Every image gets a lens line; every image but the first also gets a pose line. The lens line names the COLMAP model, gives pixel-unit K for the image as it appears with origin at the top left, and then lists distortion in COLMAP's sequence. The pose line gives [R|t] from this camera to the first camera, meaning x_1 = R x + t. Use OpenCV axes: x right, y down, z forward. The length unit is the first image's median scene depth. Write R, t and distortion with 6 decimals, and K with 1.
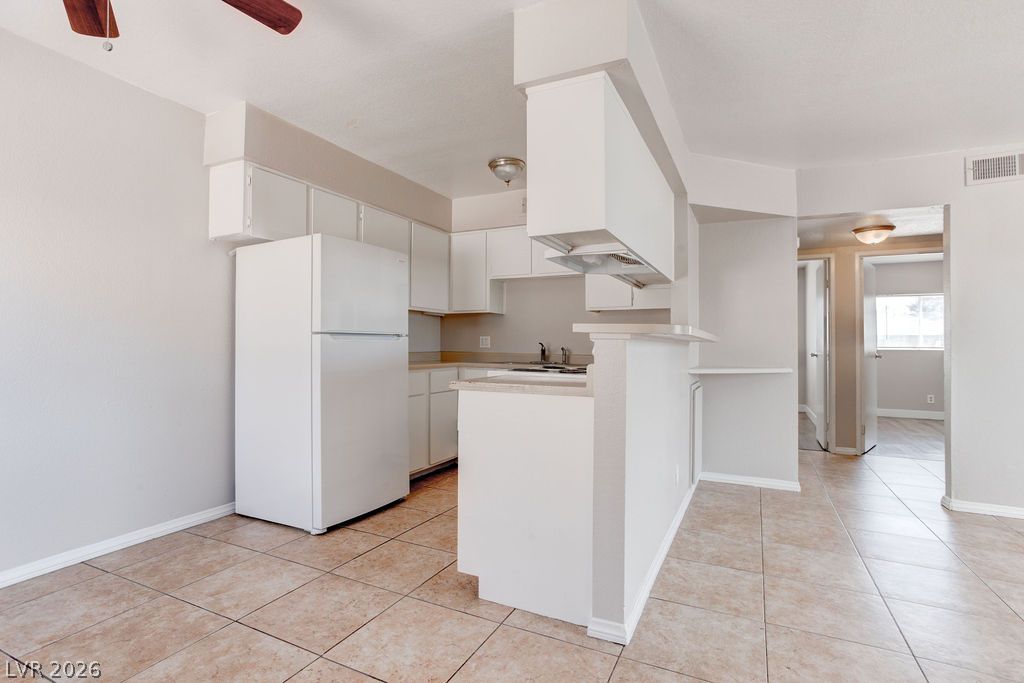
lens RADIAL K [[495.0, 0, 514.9], [0, 495.0, 334.9], [0, 0, 1]] dist [-0.053293, 0.030854]
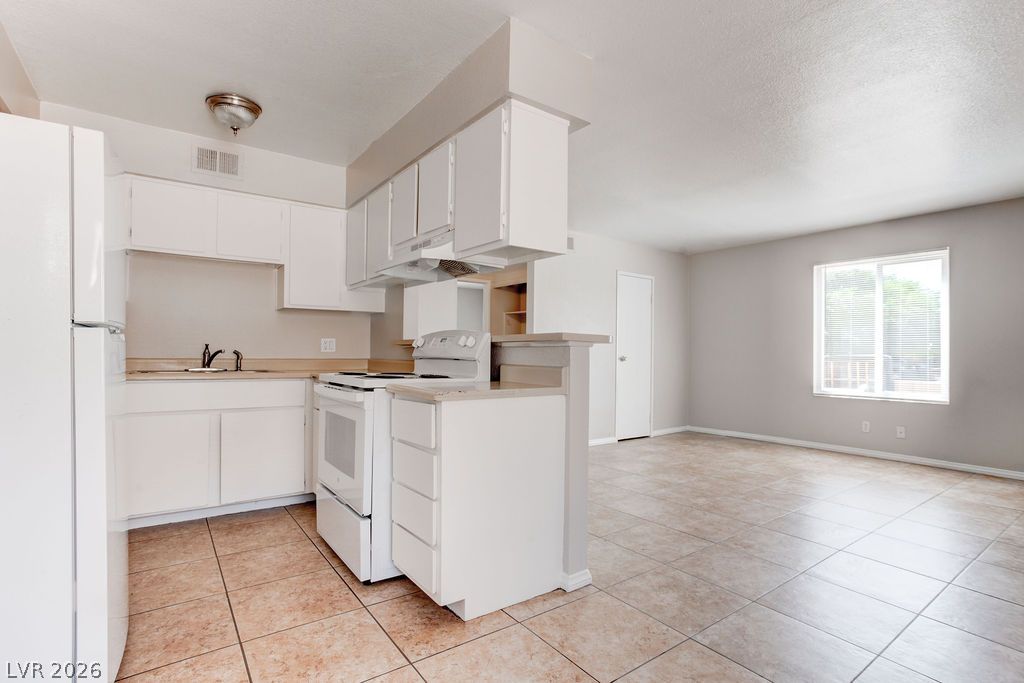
lens RADIAL K [[498.6, 0, 519.9], [0, 498.6, 340.2], [0, 0, 1]] dist [-0.052786, 0.033548]
pose [[0.462299, 0.015200, 0.886594, -0.580306], [-0.025299, 0.999672, -0.003947, 0.001475], [-0.886363, -0.020606, 0.462532, 0.324134]]
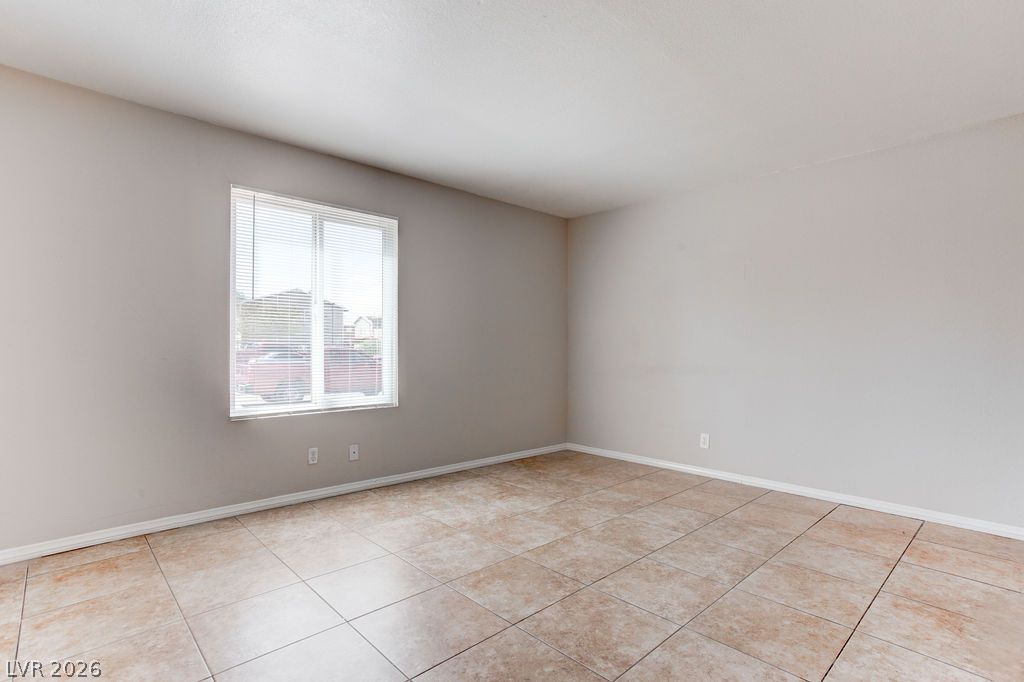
lens RADIAL K [[497.0, 0, 517.7], [0, 497.0, 348.8], [0, 0, 1]] dist [-0.051099, 0.035269]
pose [[-0.935869, -0.014522, 0.352048, 0.639216], [-0.021610, 0.999635, -0.016212, 0.025584], [-0.351685, -0.022780, -0.935841, 0.938629]]
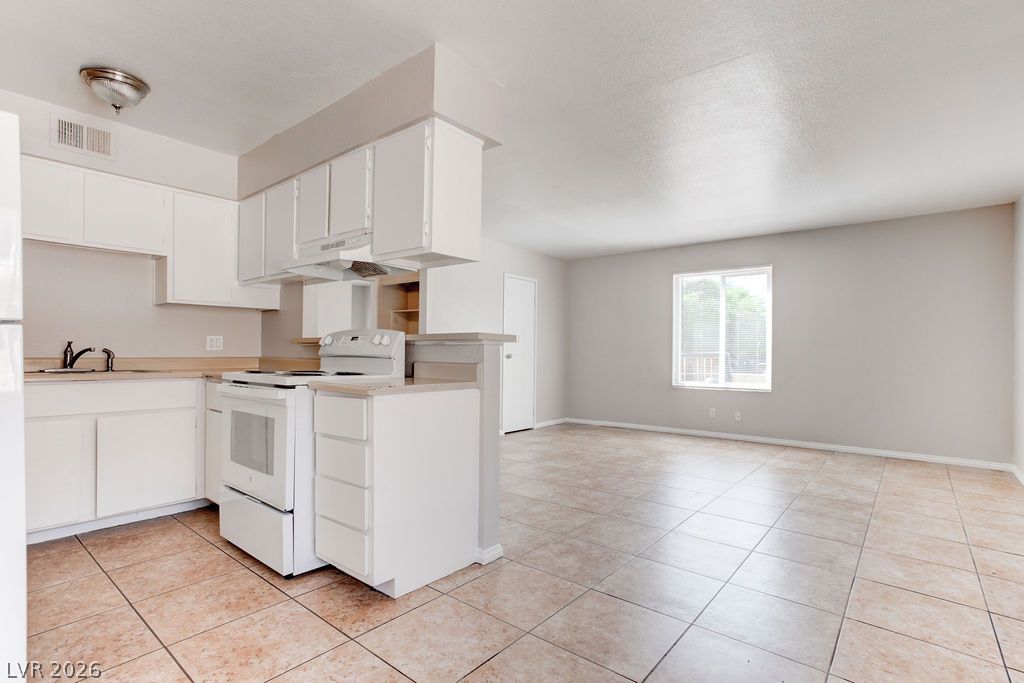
lens RADIAL K [[498.6, 0, 519.9], [0, 498.6, 340.2], [0, 0, 1]] dist [-0.052786, 0.033548]
pose [[0.226298, 0.012768, 0.973974, -0.677999], [-0.027816, 0.999591, -0.006641, 0.002101], [-0.973661, -0.025589, 0.226561, 0.356342]]
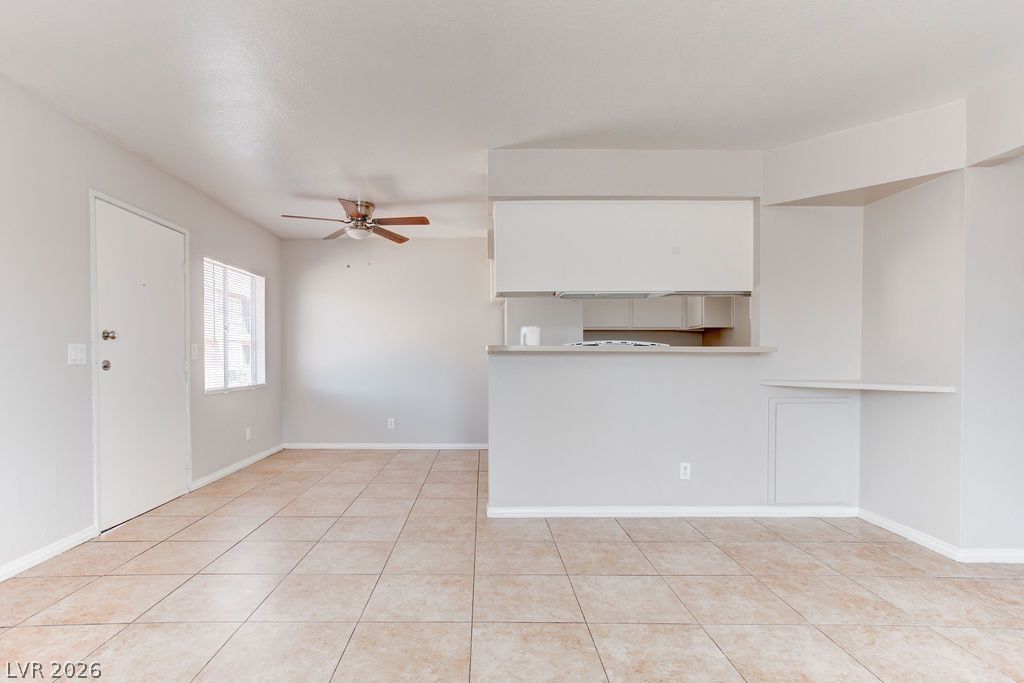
lens RADIAL K [[515.3, 0, 483.3], [0, 515.3, 365.2], [0, 0, 1]] dist [-0.055490, 0.037325]
pose [[0.435414, 0.006747, -0.900205, 1.124038], [0.022105, 0.999590, 0.018184, 0.011223], [0.899959, -0.027817, 0.435086, 0.081896]]
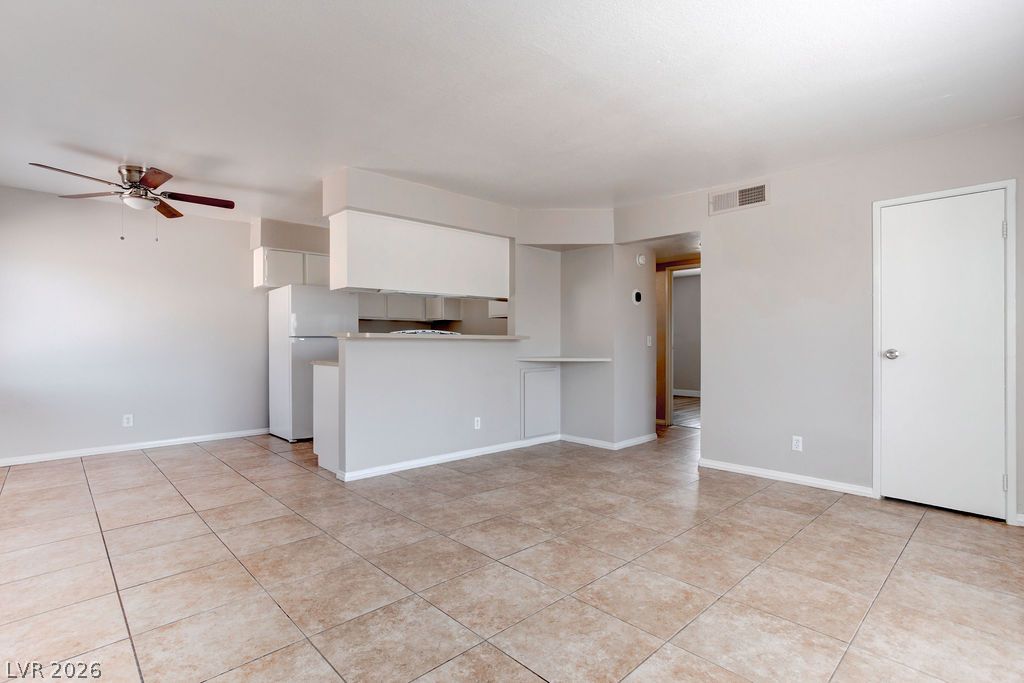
lens RADIAL K [[498.6, 0, 519.9], [0, 498.6, 340.2], [0, 0, 1]] dist [-0.052786, 0.033548]
pose [[0.940226, -0.009915, -0.340407, 0.964229], [0.015295, 0.999797, 0.013123, -0.002744], [0.340208, -0.017545, 0.940187, -0.440275]]
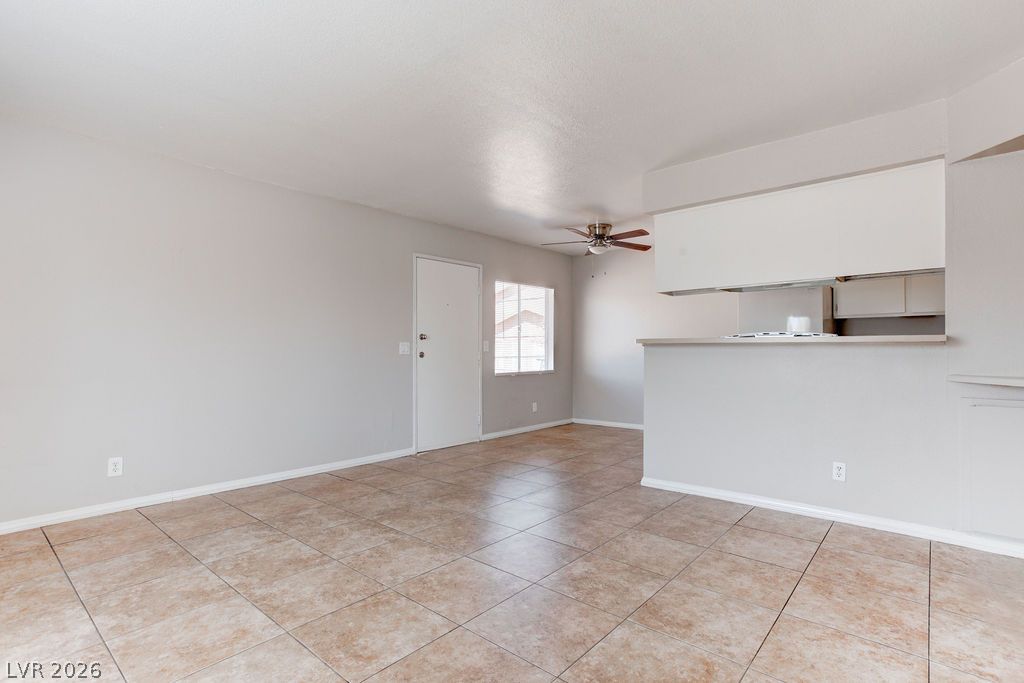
lens RADIAL K [[503.1, 0, 512.0], [0, 503.1, 341.5], [0, 0, 1]] dist [-0.052692, 0.035157]
pose [[-0.261375, -0.024118, -0.964936, 1.450978], [0.021753, 0.999287, -0.030869, 0.027549], [0.964992, -0.029059, -0.260664, 0.588180]]
